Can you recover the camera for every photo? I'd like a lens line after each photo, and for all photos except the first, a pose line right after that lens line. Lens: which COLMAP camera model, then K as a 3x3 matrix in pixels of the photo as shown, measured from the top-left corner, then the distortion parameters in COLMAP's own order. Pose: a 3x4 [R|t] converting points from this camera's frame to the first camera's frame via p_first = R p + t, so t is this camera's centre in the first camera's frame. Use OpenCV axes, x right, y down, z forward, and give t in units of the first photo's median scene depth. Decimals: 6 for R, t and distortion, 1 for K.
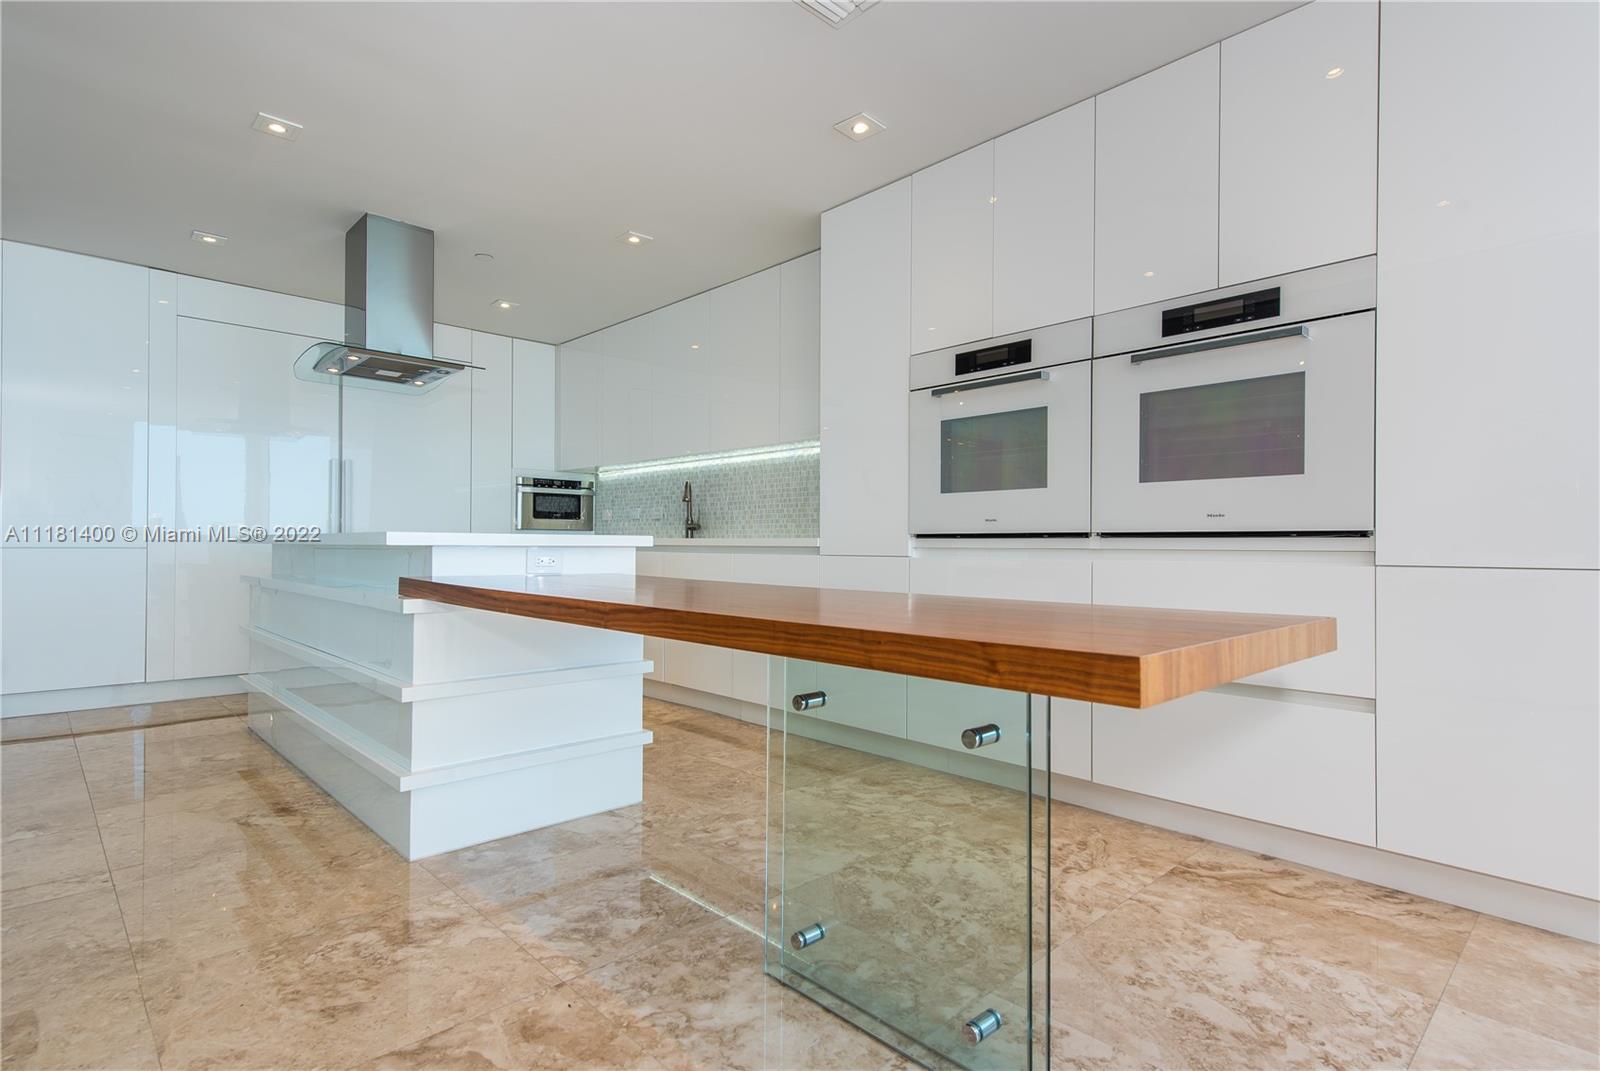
lens RADIAL K [[806.4, 0, 809.3], [0, 806.4, 533.9], [0, 0, 1]] dist [0.015613, -0.007439]
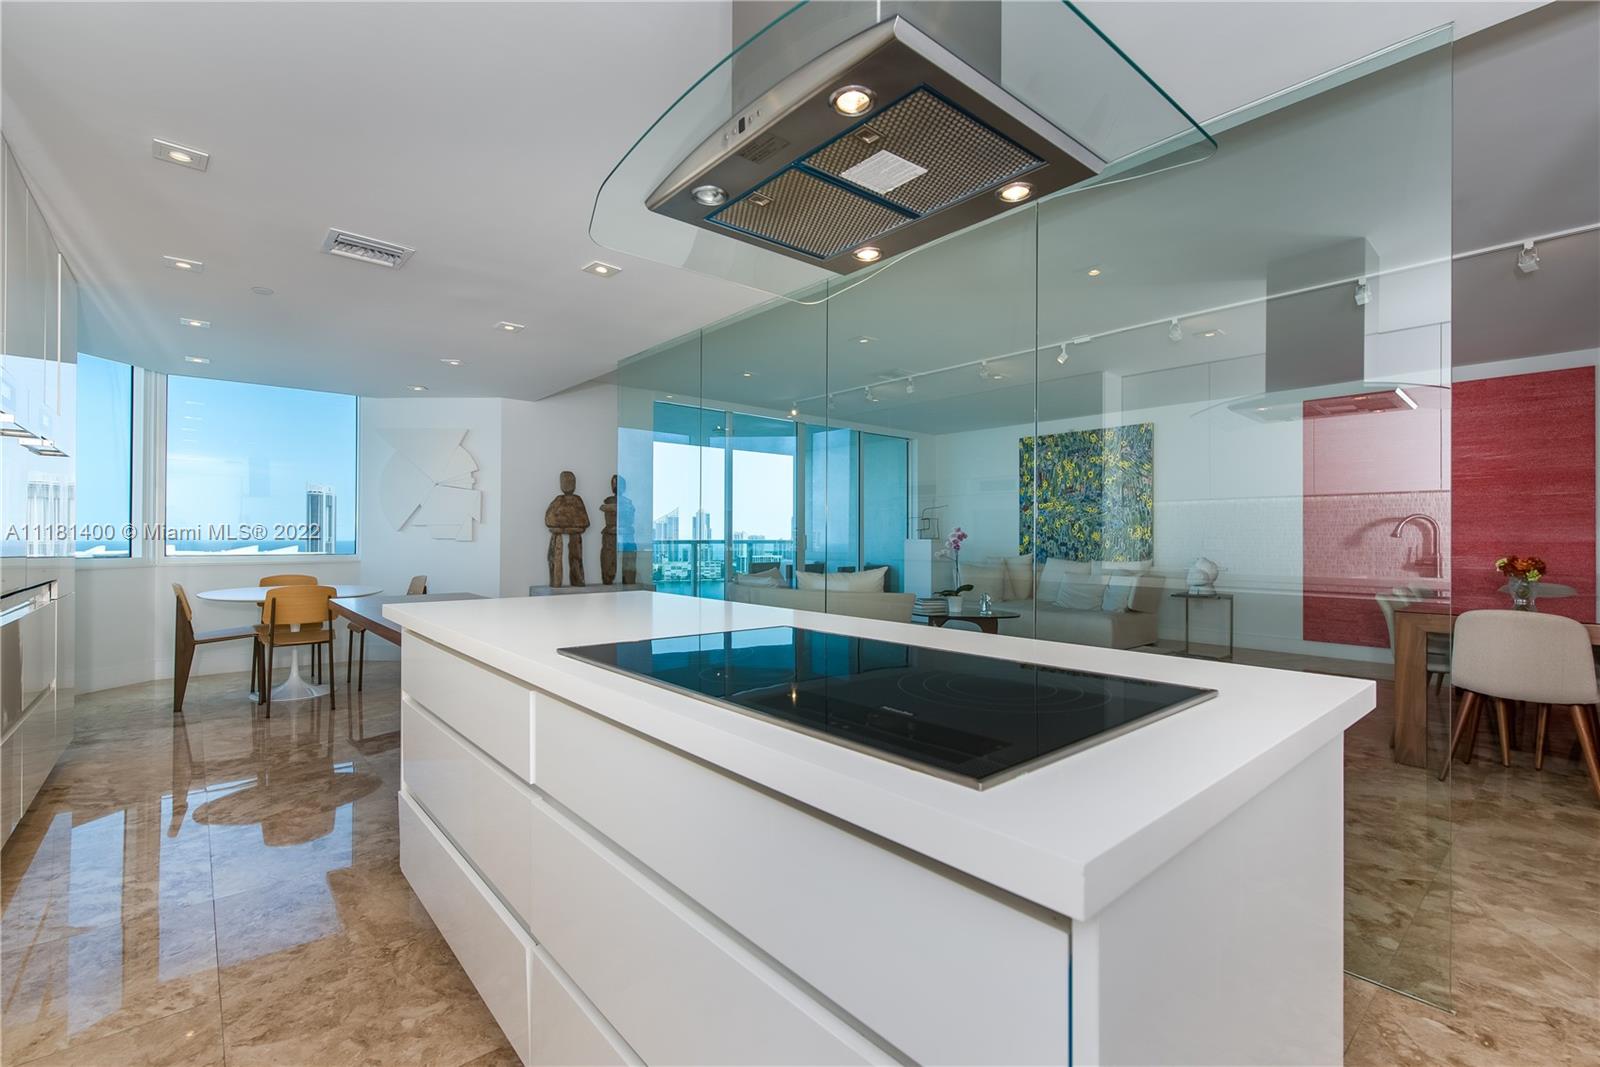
lens RADIAL K [[702.6, 0, 792.4], [0, 702.6, 531.8], [0, 0, 1]] dist [0.009243, -0.003855]
pose [[-0.998241, -0.007613, 0.058794, -0.761907], [-0.008834, 0.999750, -0.020546, -0.069065], [-0.058623, -0.021030, -0.998059, 1.964590]]
